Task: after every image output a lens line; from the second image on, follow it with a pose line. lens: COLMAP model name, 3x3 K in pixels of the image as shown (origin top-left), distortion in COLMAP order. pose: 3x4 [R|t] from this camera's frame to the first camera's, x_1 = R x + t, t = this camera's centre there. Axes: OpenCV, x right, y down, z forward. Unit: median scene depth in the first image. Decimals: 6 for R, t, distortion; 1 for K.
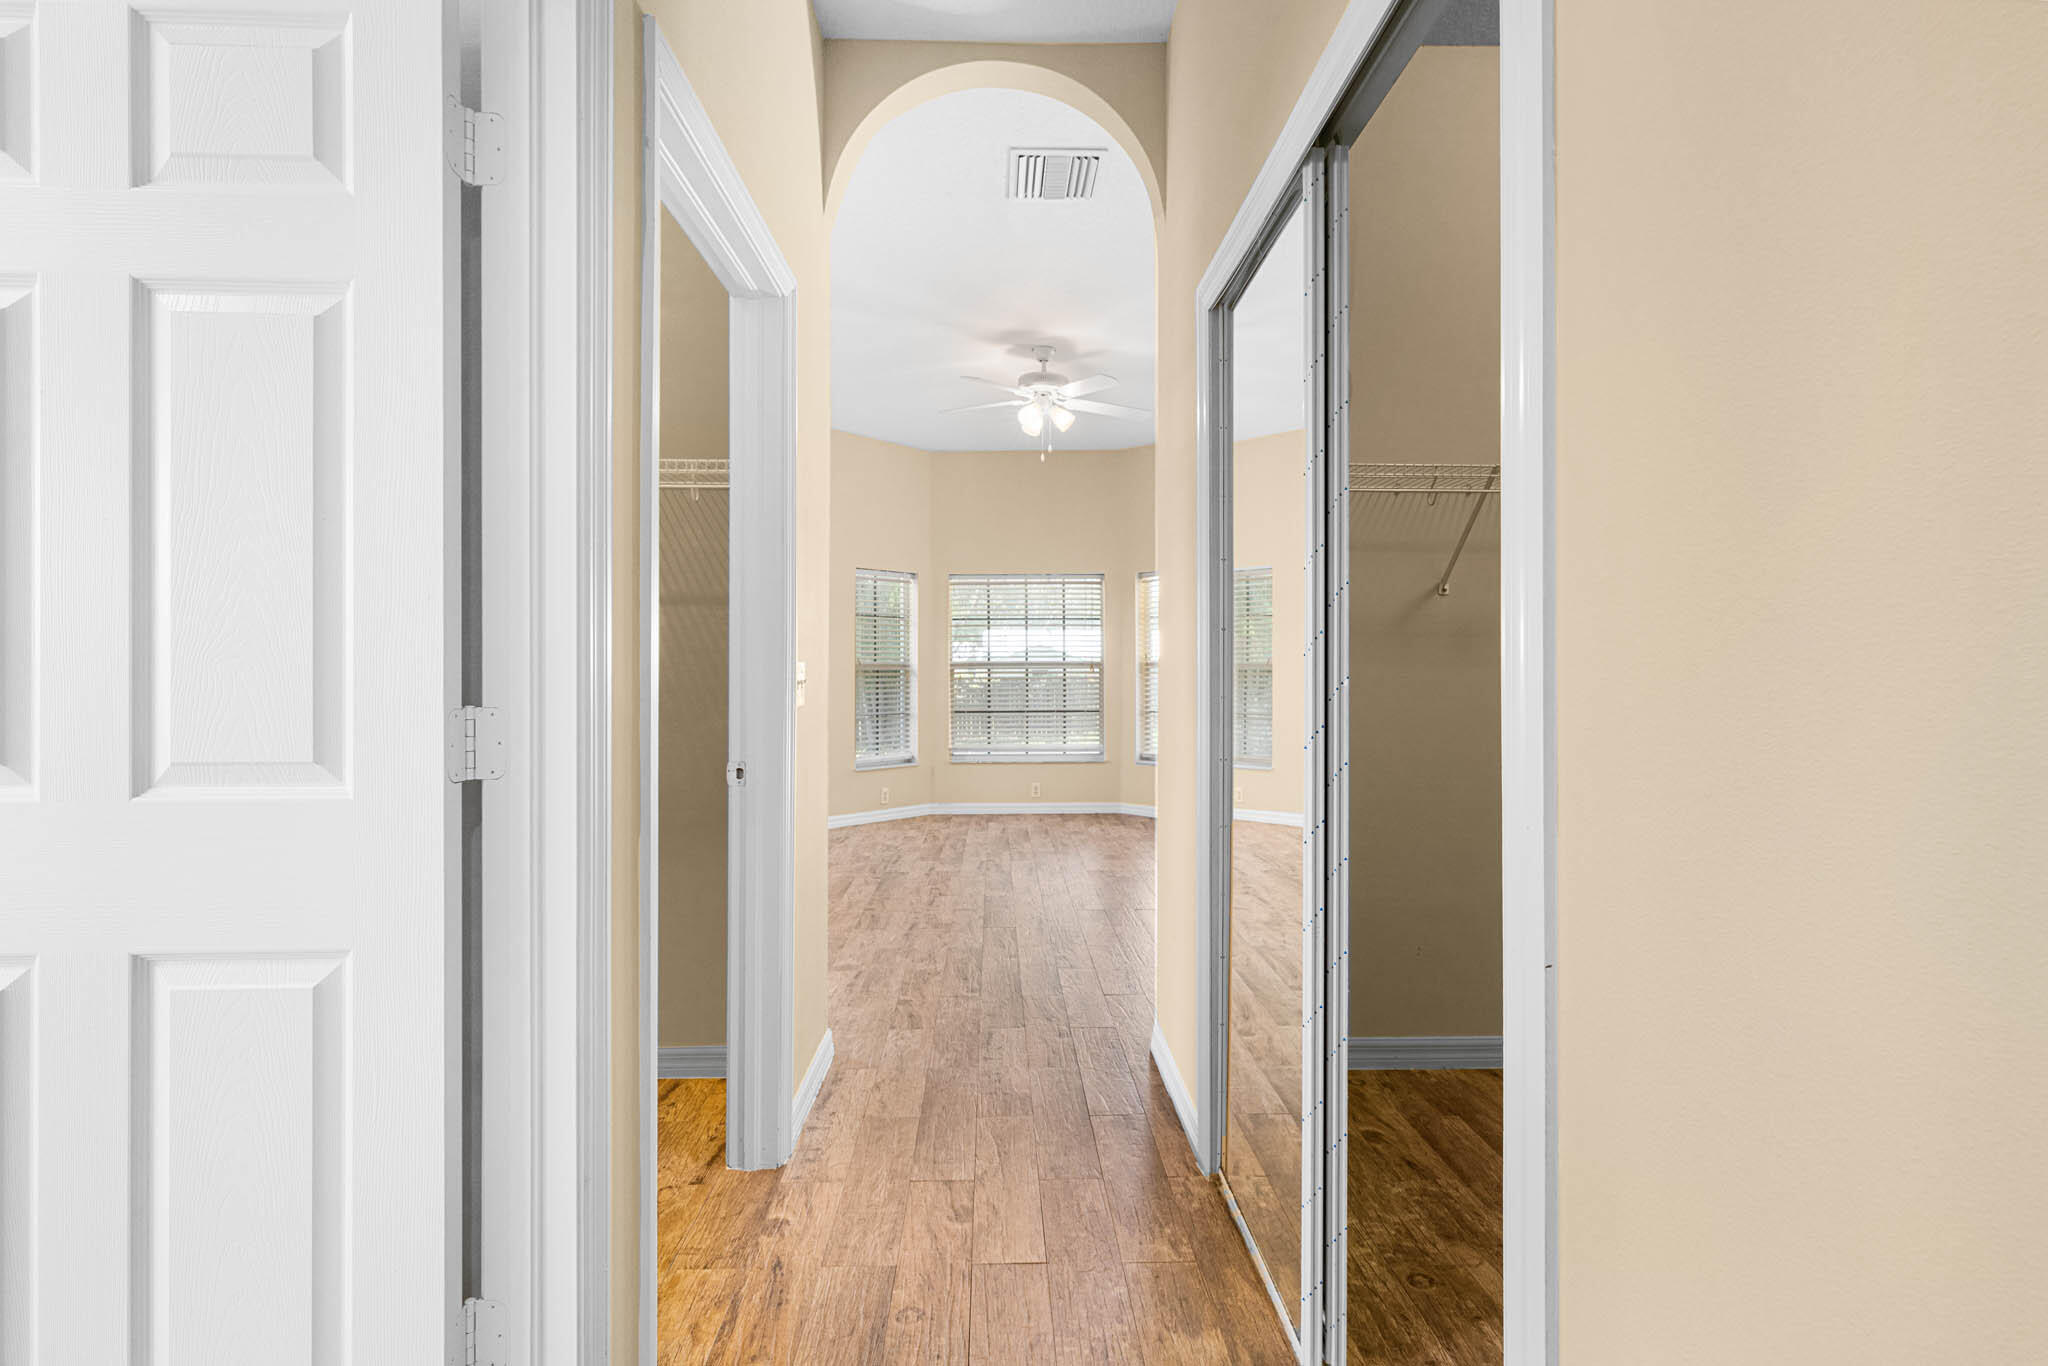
lens RADIAL K [[901.6, 0, 1019.8], [0, 901.6, 681.5], [0, 0, 1]] dist [-0.022161, 0.000251]
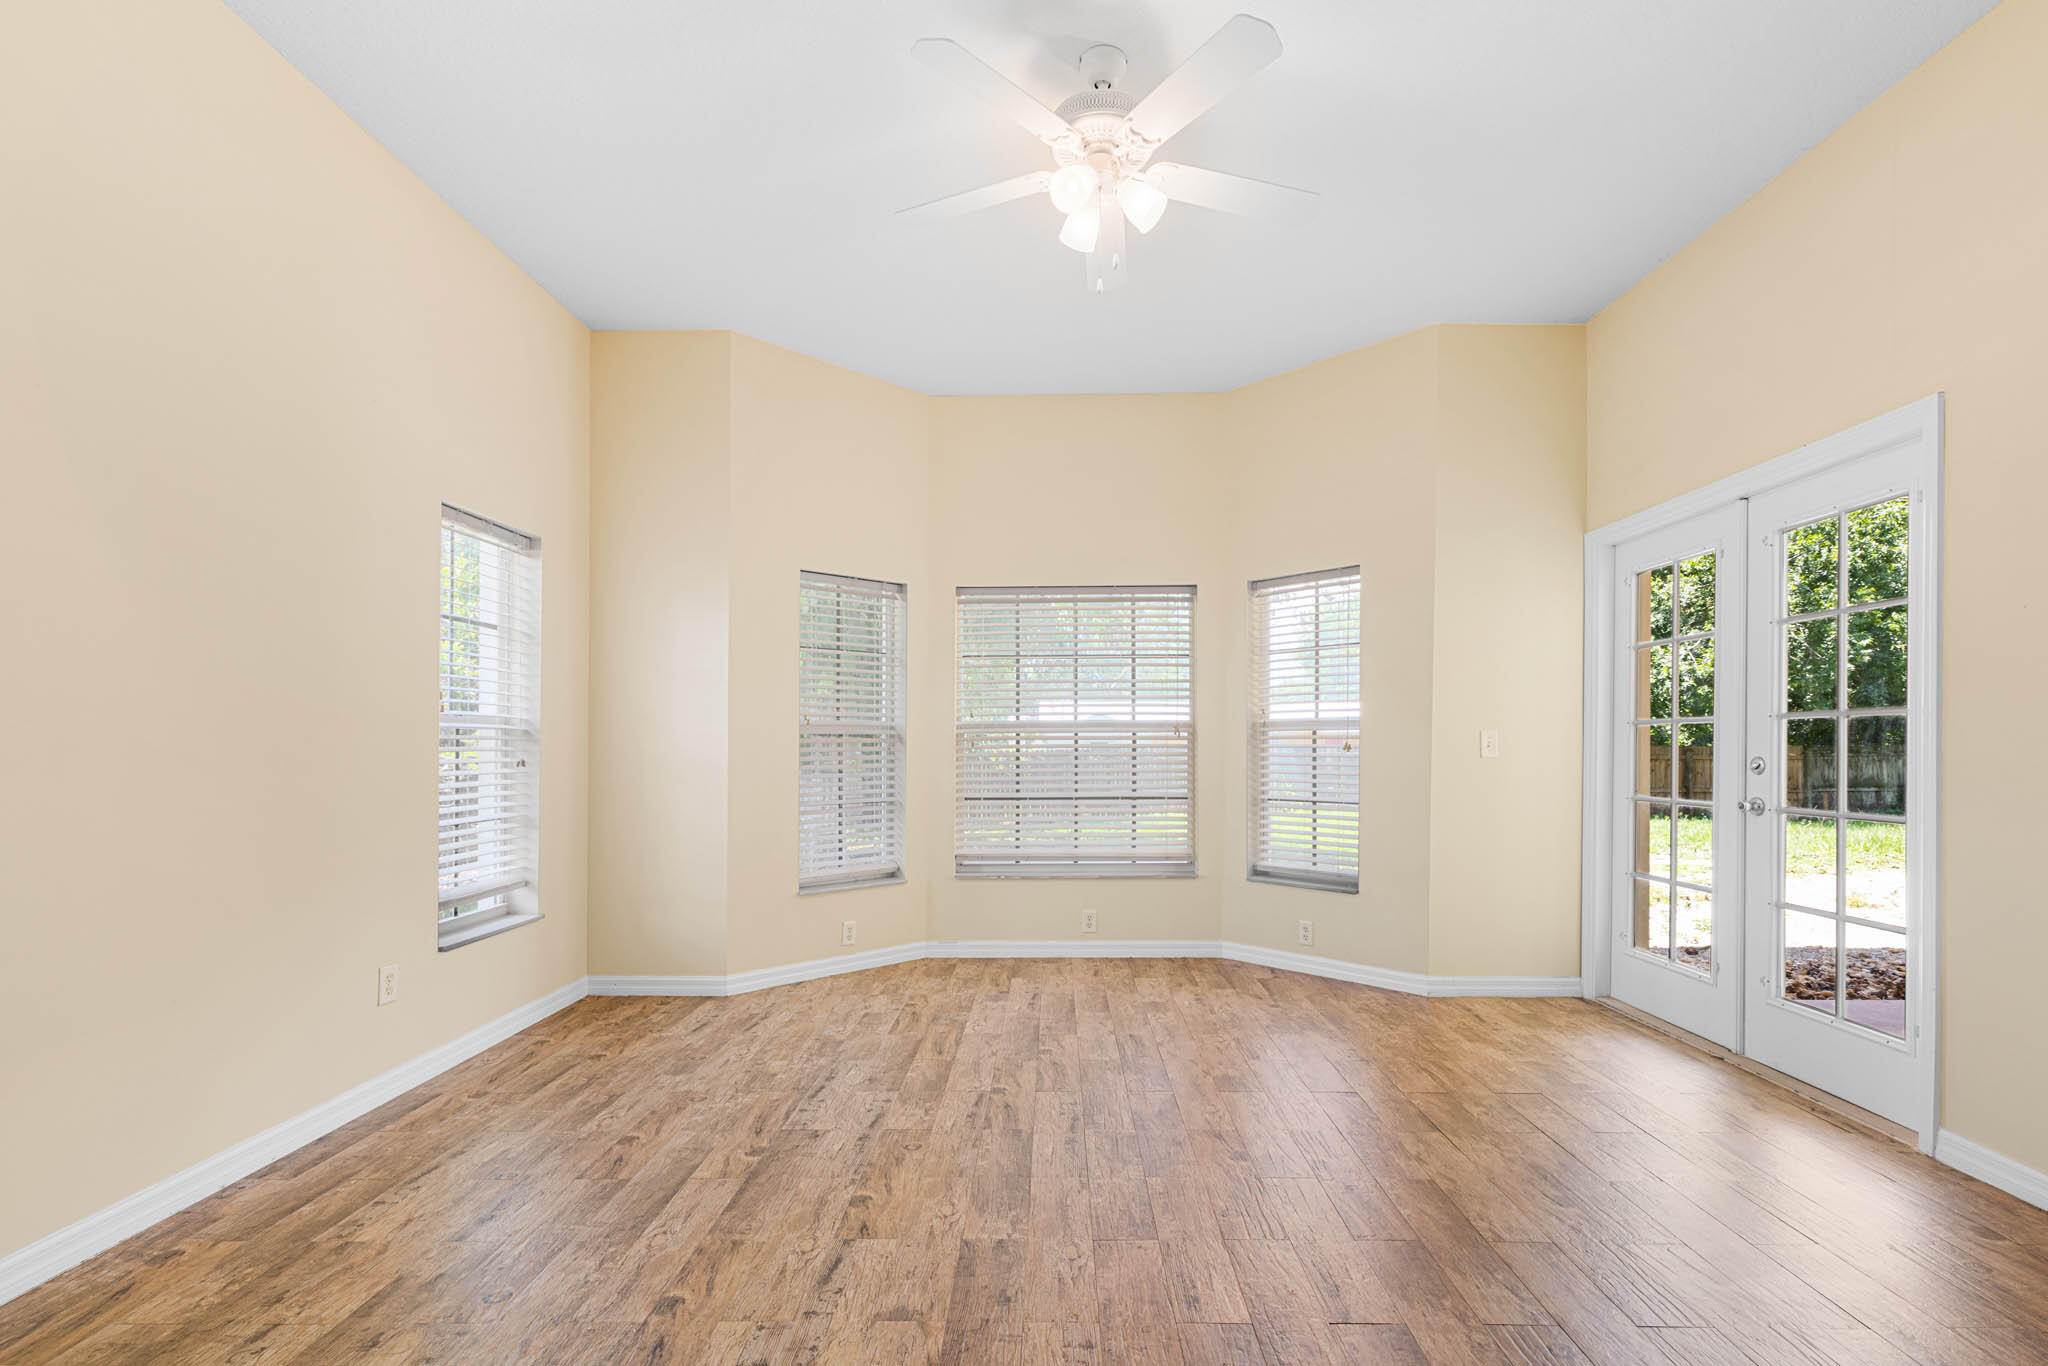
lens RADIAL K [[901.6, 0, 1043.1], [0, 901.6, 774.3], [0, 0, 1]] dist [-0.022161, 0.000251]
pose [[0.999175, 0.002180, -0.040548, 0.013966], [-0.001402, 0.999814, 0.019218, 0.004943], [0.040582, -0.019145, 0.998993, 0.473339]]
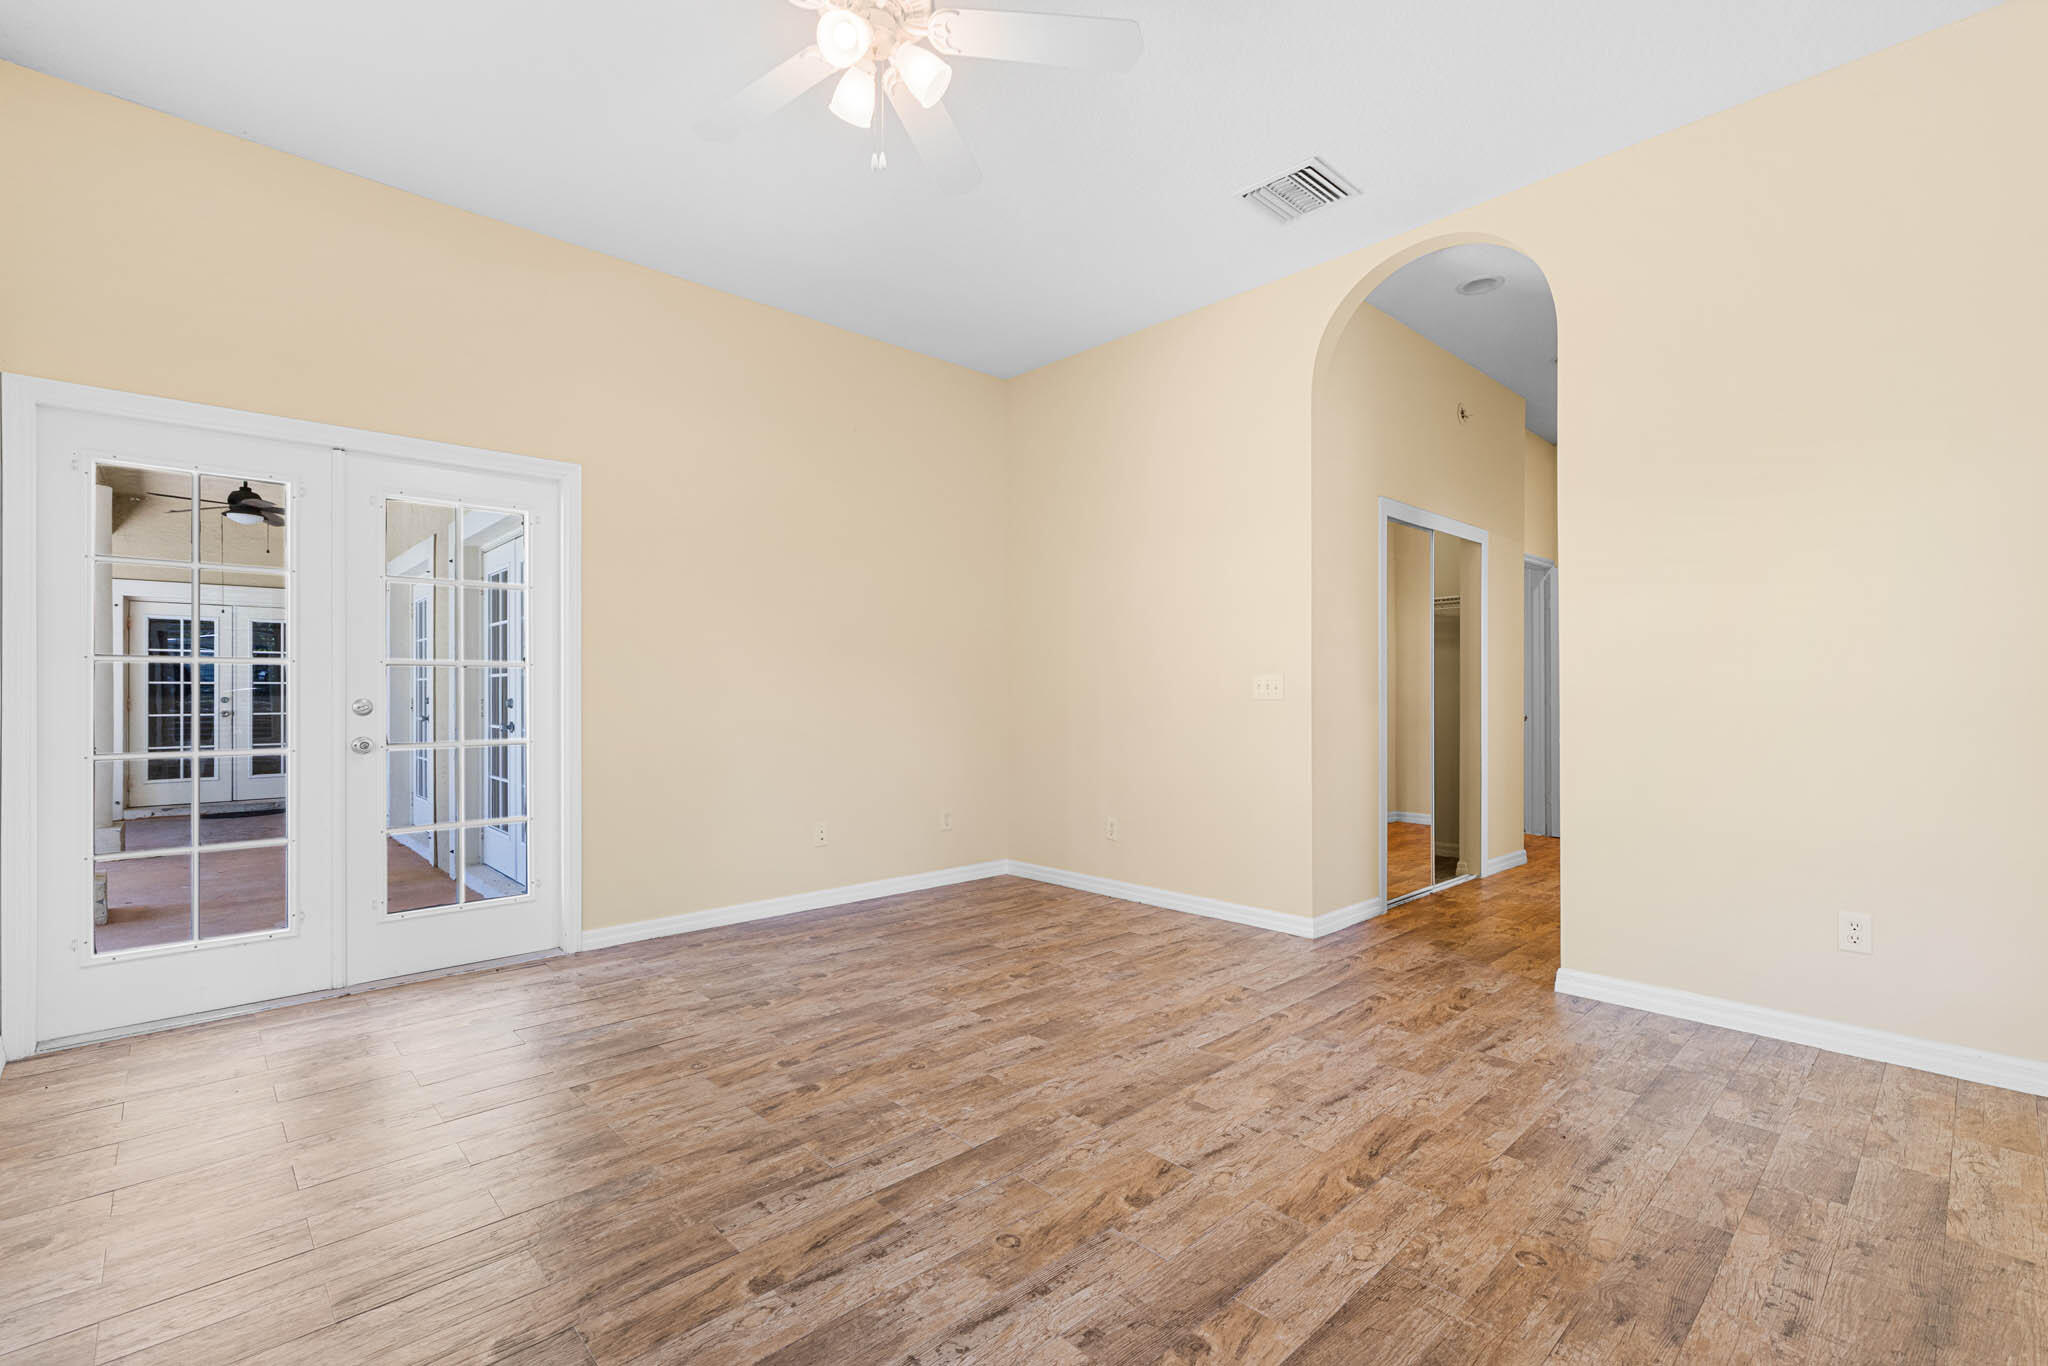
lens RADIAL K [[901.6, 0, 1014.4], [0, 901.6, 682.8], [0, 0, 1]] dist [-0.022161, 0.000251]
pose [[-0.647290, 0.009872, 0.762180, -0.312582], [0.010906, 0.999934, -0.003689, -0.001079], [-0.762165, 0.005924, -0.647355, 1.110164]]
